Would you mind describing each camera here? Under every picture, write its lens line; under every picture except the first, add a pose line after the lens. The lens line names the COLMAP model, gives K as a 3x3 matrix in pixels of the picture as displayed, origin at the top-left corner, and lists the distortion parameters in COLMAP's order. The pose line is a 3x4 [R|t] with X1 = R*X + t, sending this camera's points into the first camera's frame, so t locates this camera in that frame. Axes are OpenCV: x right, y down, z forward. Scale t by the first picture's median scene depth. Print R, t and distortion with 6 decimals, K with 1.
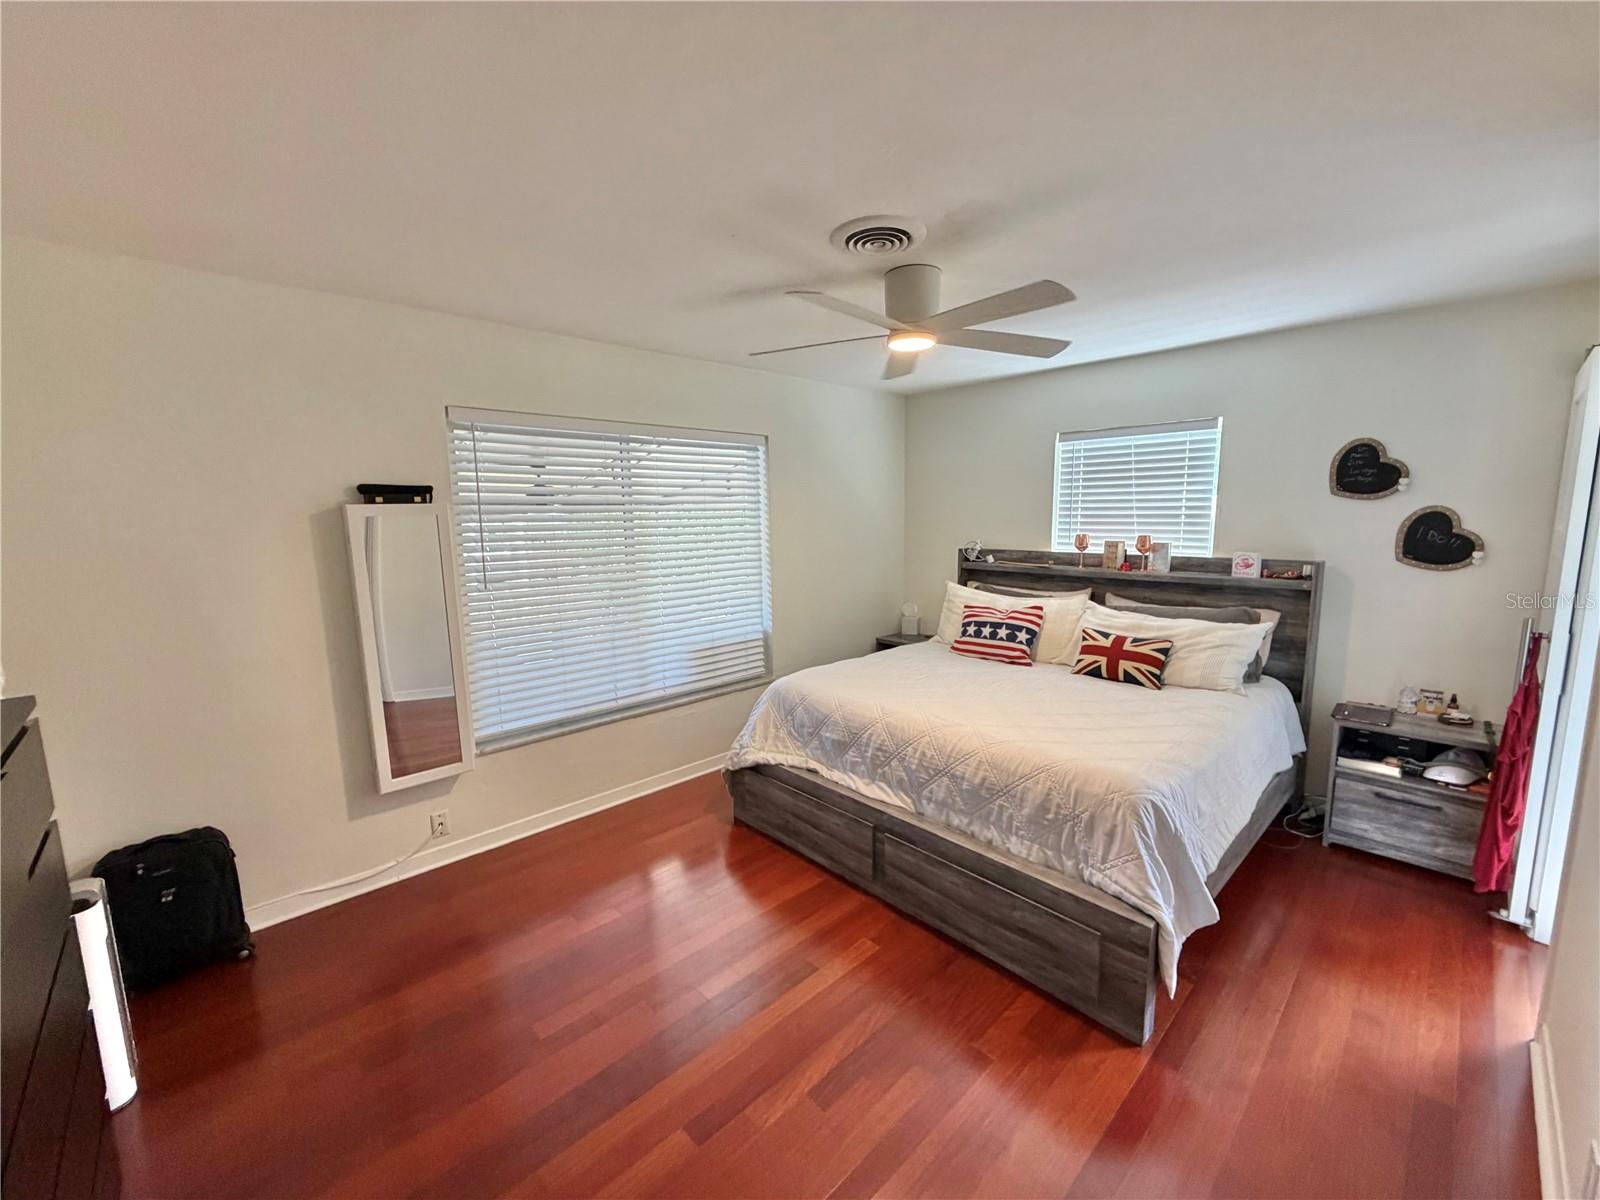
lens RADIAL K [[635.9, 0, 795.5], [0, 635.9, 599.7], [0, 0, 1]] dist [0.001148, 0.000036]
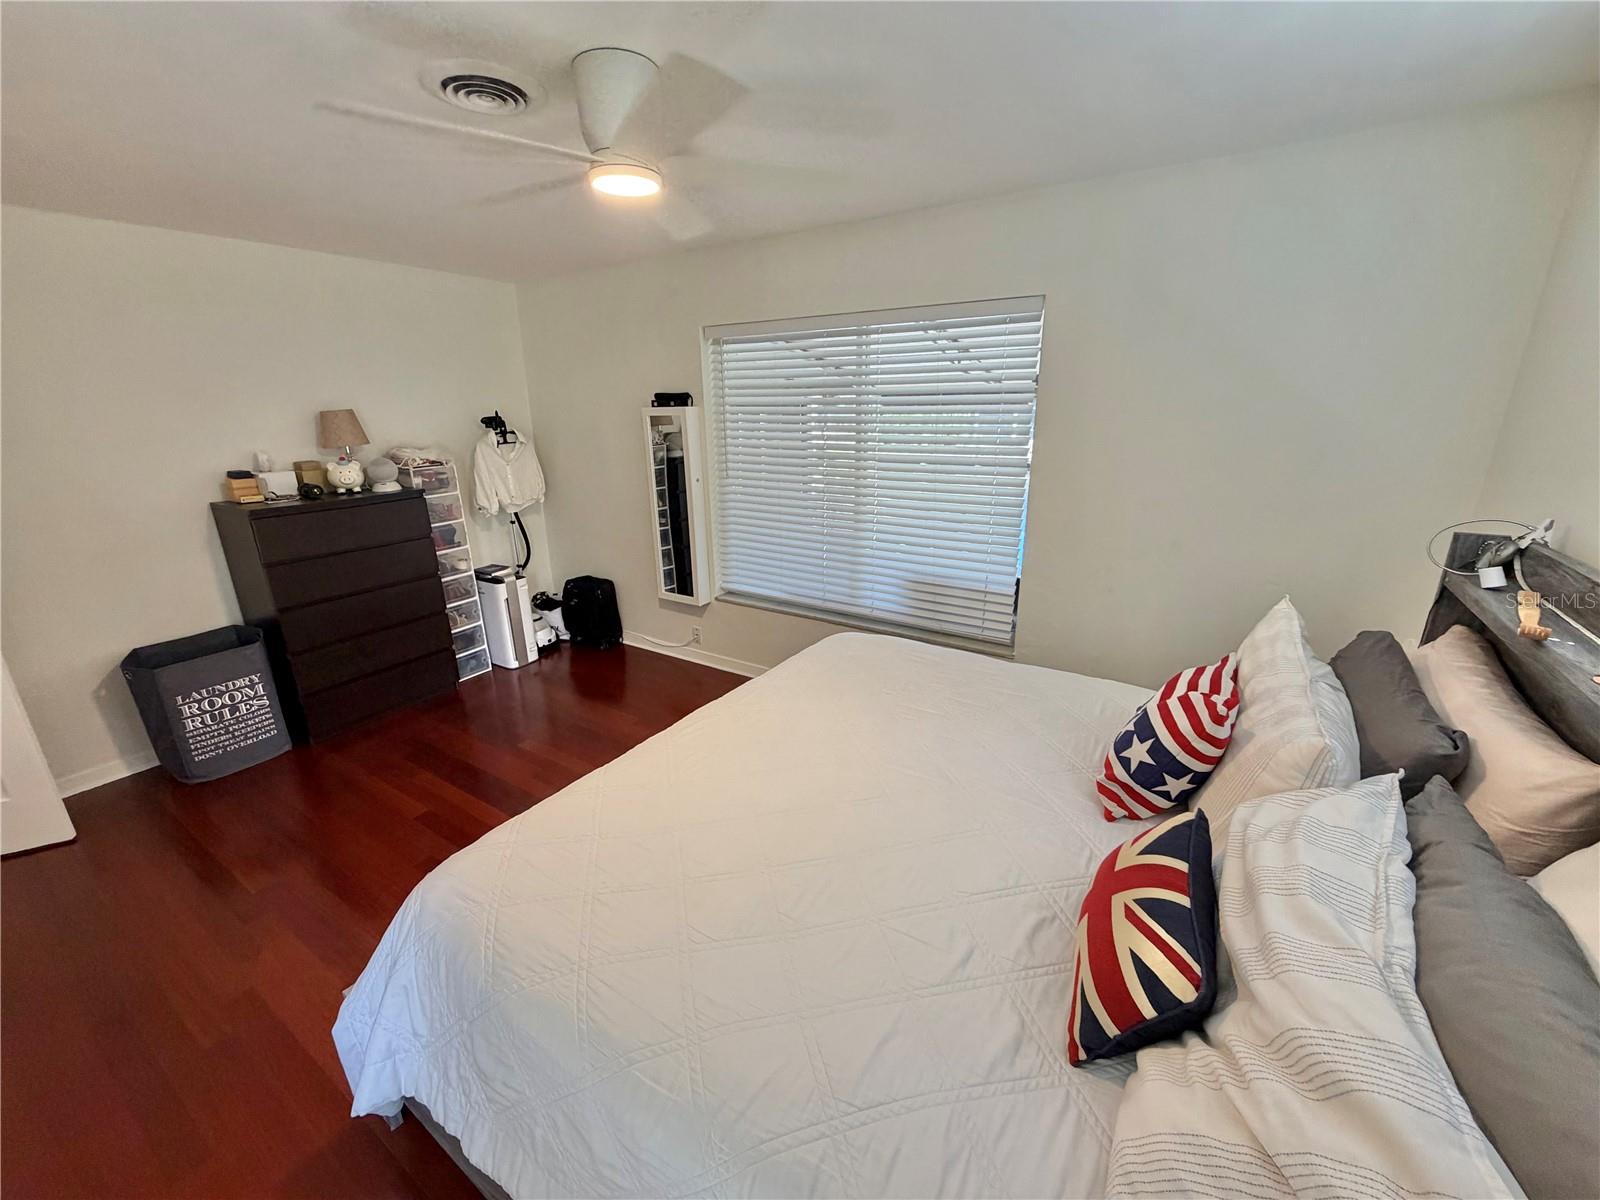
lens RADIAL K [[635.9, 0, 795.5], [0, 635.9, 599.7], [0, 0, 1]] dist [0.001148, 0.000036]
pose [[0.235293, 0.297786, -0.925181, 0.851489], [-0.121179, 0.953467, 0.276072, -0.158479], [0.964341, 0.047155, 0.260430, 0.877823]]
